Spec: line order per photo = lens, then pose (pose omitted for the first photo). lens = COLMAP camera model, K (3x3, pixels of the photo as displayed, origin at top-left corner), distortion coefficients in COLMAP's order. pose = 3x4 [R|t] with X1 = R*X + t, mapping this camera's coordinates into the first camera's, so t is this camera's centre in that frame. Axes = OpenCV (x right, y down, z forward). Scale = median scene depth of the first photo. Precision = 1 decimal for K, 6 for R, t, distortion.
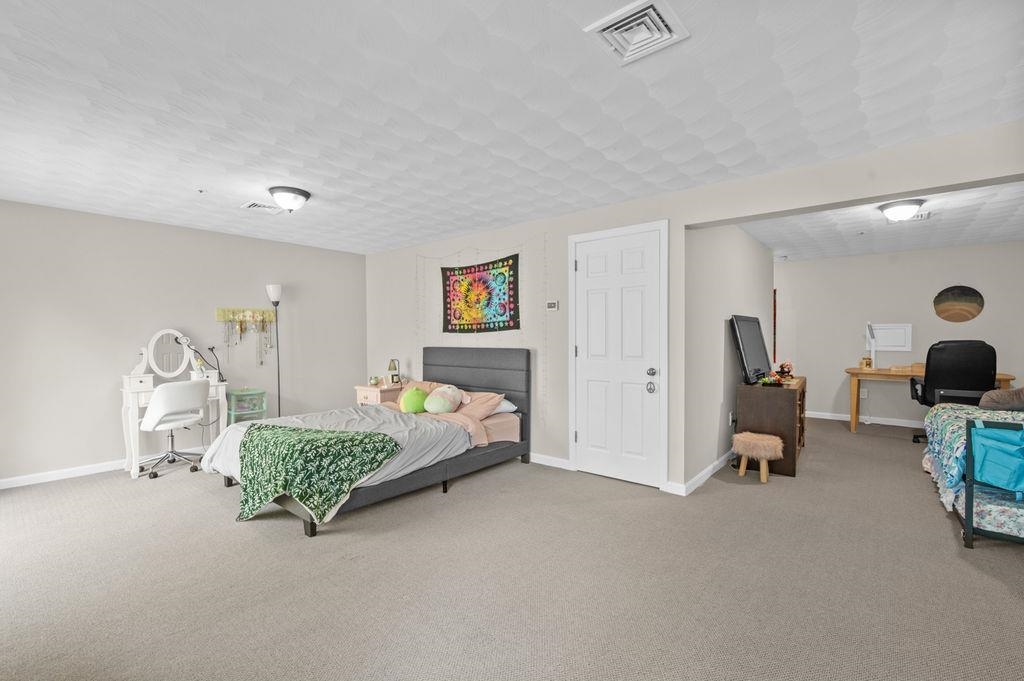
lens RADIAL K [[476.0, 0, 489.4], [0, 476.0, 342.9], [0, 0, 1]] dist [0.003190, -0.002061]
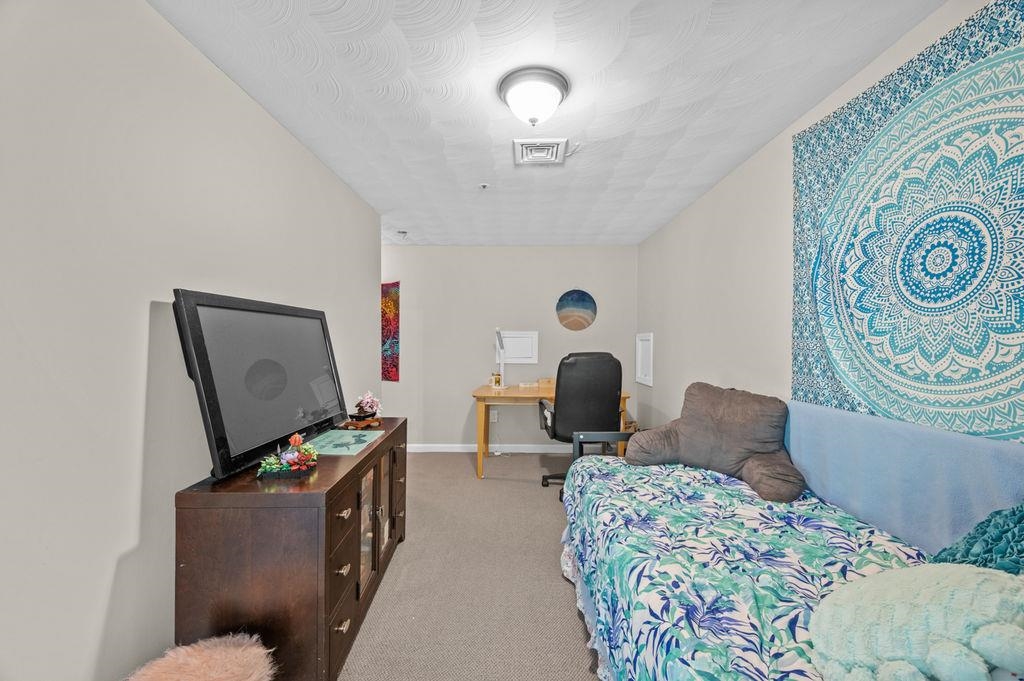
lens RADIAL K [[425.2, 0, 512.9], [0, 425.2, 340.1], [0, 0, 1]] dist [-0.001821, 0.000470]
pose [[0.773184, 0.009836, 0.634105, 0.437912], [0.004564, 0.999768, -0.021073, -0.010639], [-0.634165, 0.019187, 0.772960, 0.521304]]
